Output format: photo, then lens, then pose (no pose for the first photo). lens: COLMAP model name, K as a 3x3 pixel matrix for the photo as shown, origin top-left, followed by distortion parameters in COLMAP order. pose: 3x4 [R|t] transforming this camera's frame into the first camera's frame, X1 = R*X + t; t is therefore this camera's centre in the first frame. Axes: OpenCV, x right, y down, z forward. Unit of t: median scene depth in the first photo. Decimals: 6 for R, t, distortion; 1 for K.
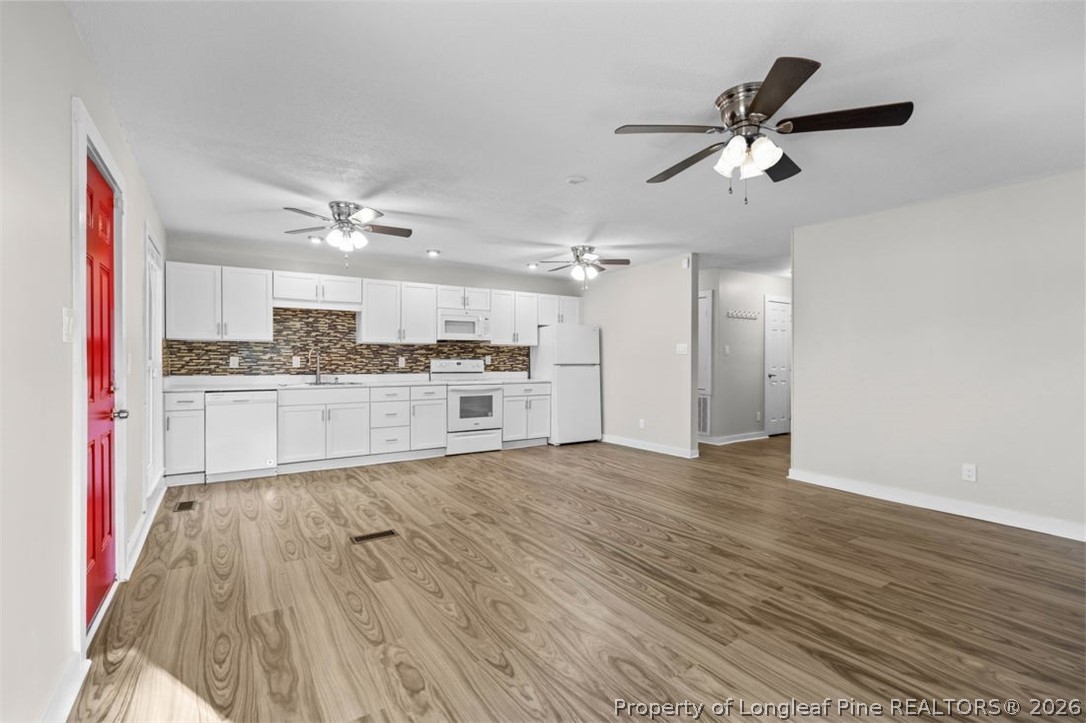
lens RADIAL K [[492.1, 0, 539.5], [0, 492.1, 361.4], [0, 0, 1]] dist [-0.002117, 0.000321]
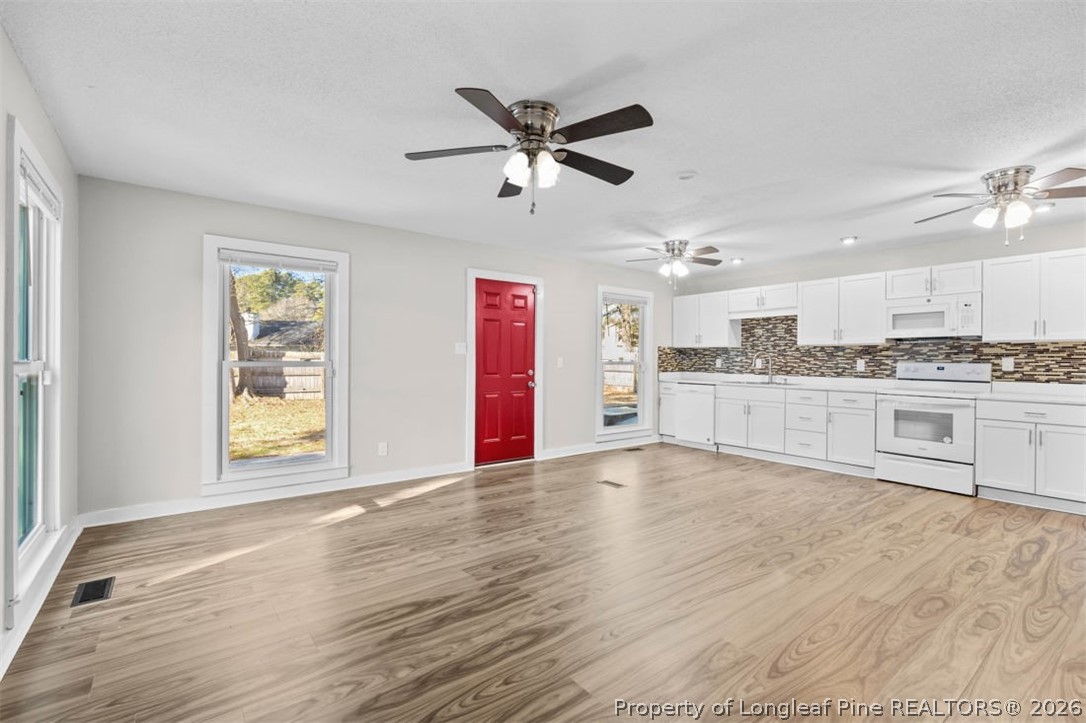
lens RADIAL K [[492.1, 0, 539.5], [0, 492.1, 361.4], [0, 0, 1]] dist [-0.002117, 0.000321]
pose [[0.063362, 0.003418, -0.997985, 0.623465], [-0.011346, 0.999932, 0.002705, -0.001348], [0.997926, 0.011152, 0.063397, 0.400656]]
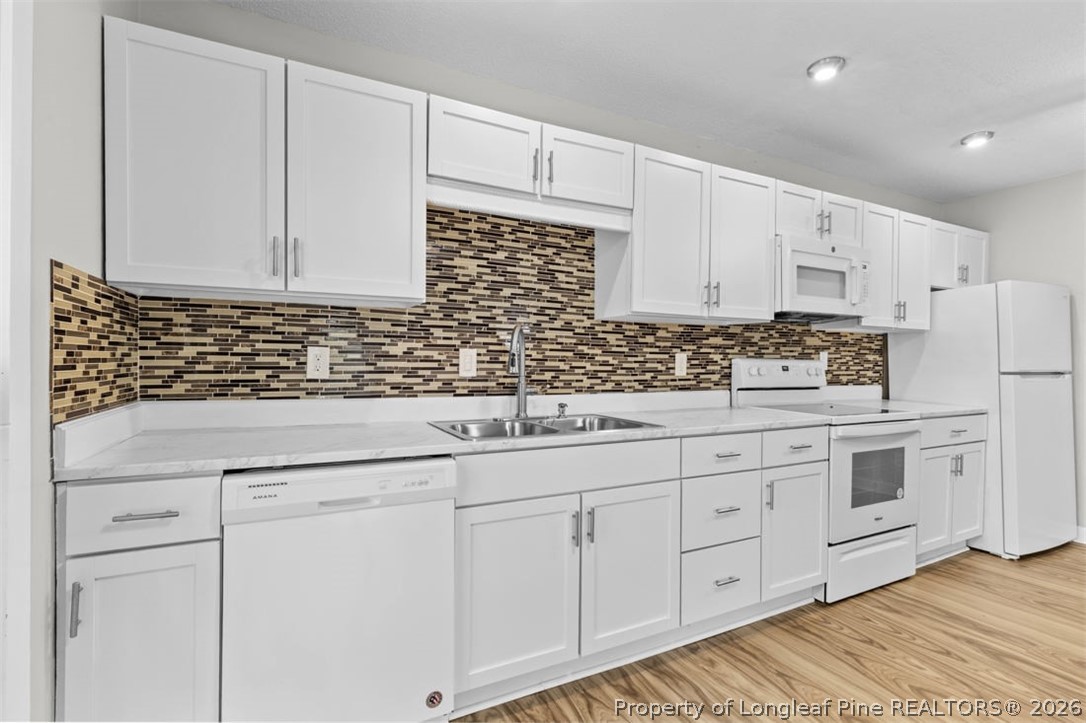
lens RADIAL K [[492.1, 0, 539.5], [0, 492.1, 361.4], [0, 0, 1]] dist [-0.002117, 0.000321]
pose [[0.993406, 0.007807, -0.114386, -0.387435], [-0.007827, 0.999969, 0.000276, -0.000476], [0.114384, 0.000621, 0.993436, 0.610872]]
